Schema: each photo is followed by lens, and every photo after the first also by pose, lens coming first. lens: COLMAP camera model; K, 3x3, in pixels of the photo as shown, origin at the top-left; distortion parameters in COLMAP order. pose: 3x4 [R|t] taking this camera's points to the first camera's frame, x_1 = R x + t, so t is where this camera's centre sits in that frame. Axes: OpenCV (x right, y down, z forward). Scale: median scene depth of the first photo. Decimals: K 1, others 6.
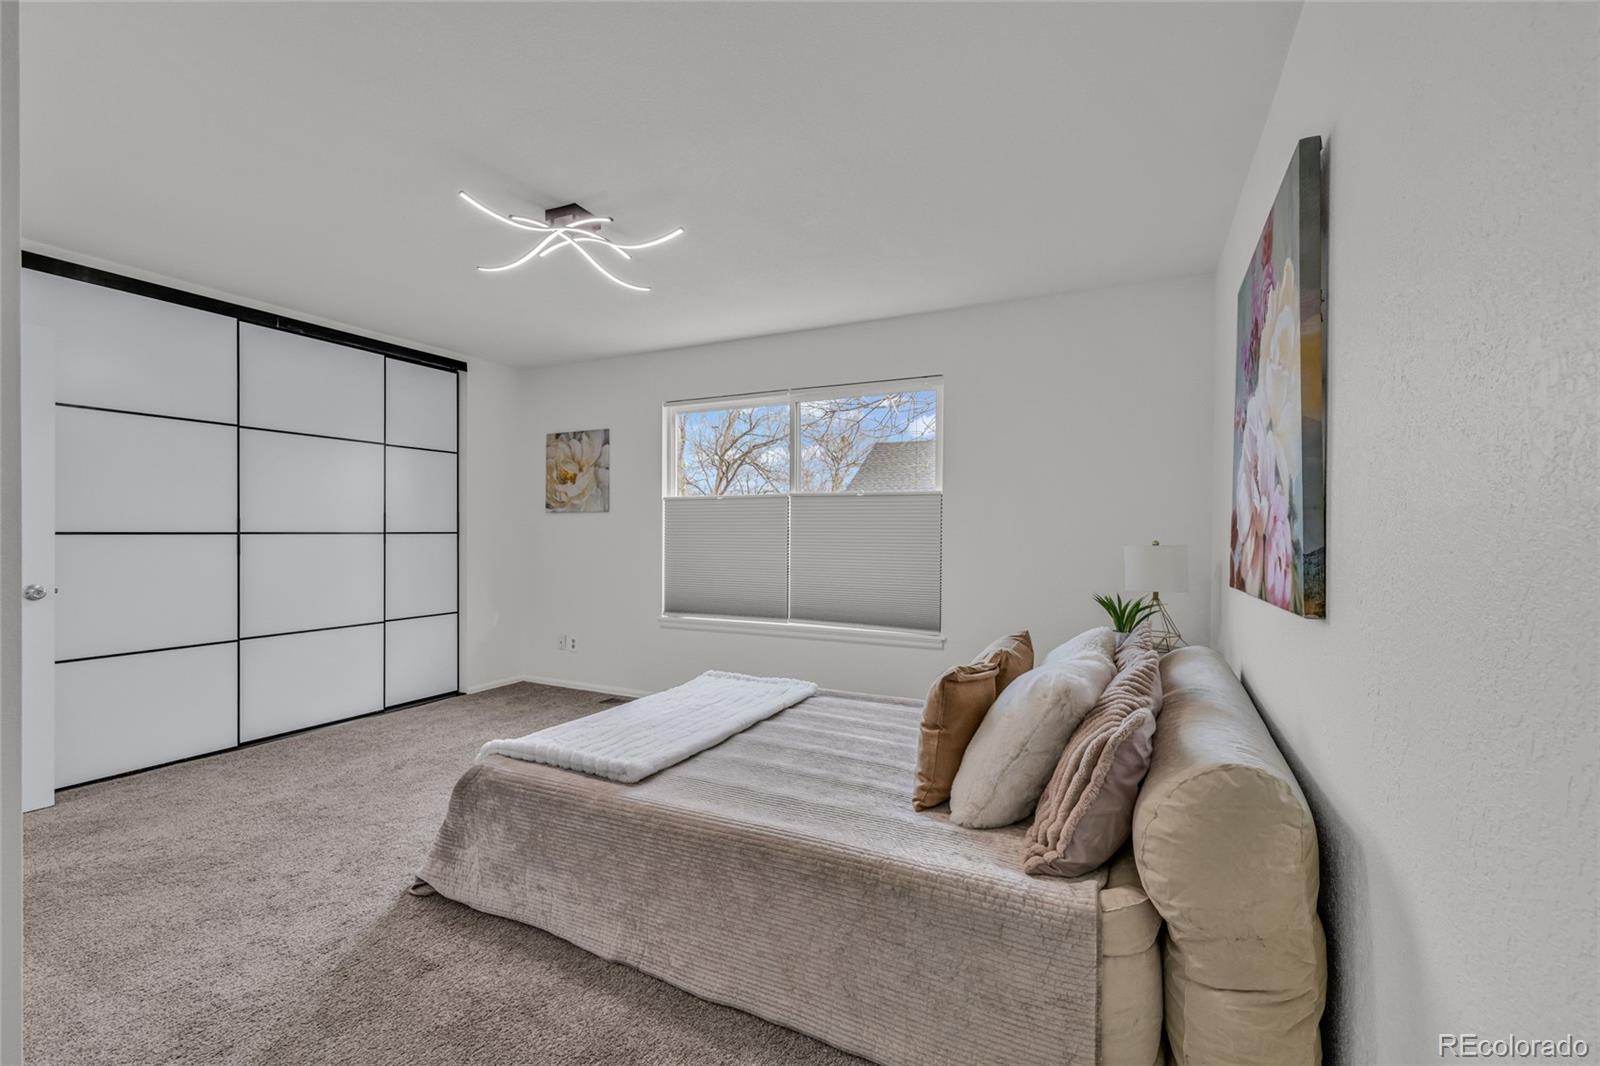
lens RADIAL K [[685.9, 0, 805.4], [0, 685.9, 525.3], [0, 0, 1]] dist [-0.002488, 0.000115]
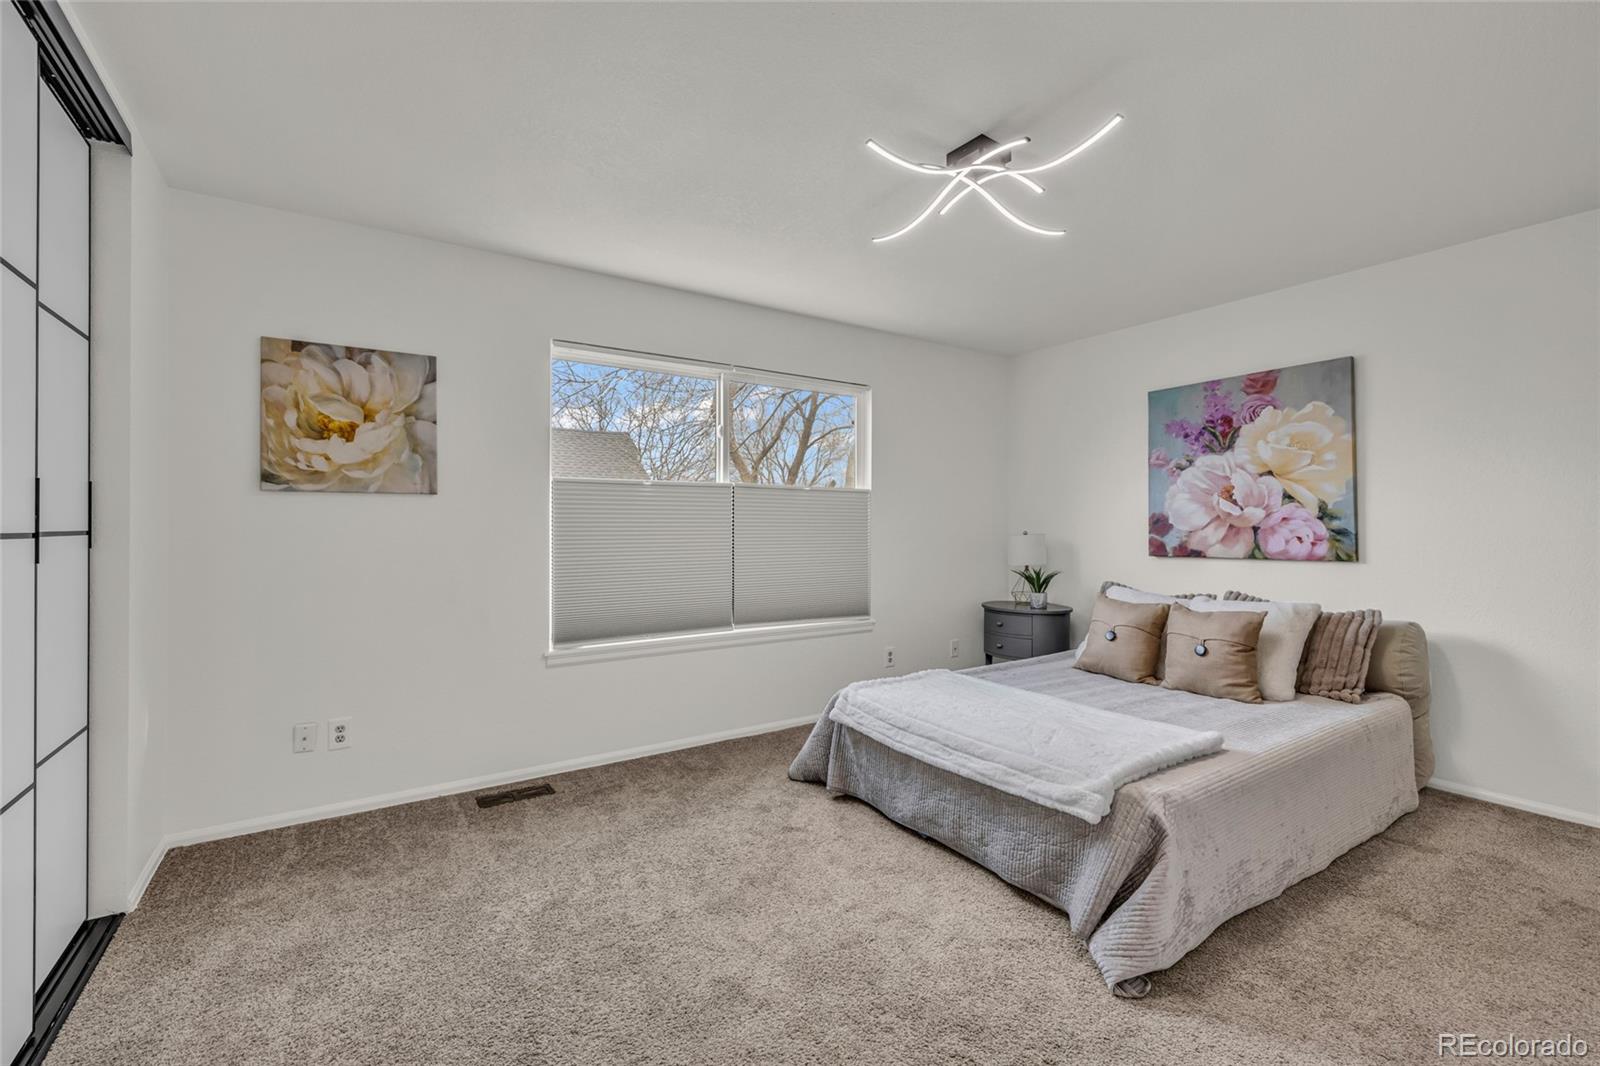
lens RADIAL K [[685.9, 0, 805.4], [0, 685.9, 525.3], [0, 0, 1]] dist [-0.002488, 0.000115]
pose [[0.515787, -0.001558, 0.856715, -0.629164], [-0.003597, 0.999986, 0.003985, 0.003826], [-0.856709, -0.005137, 0.515774, 0.405685]]
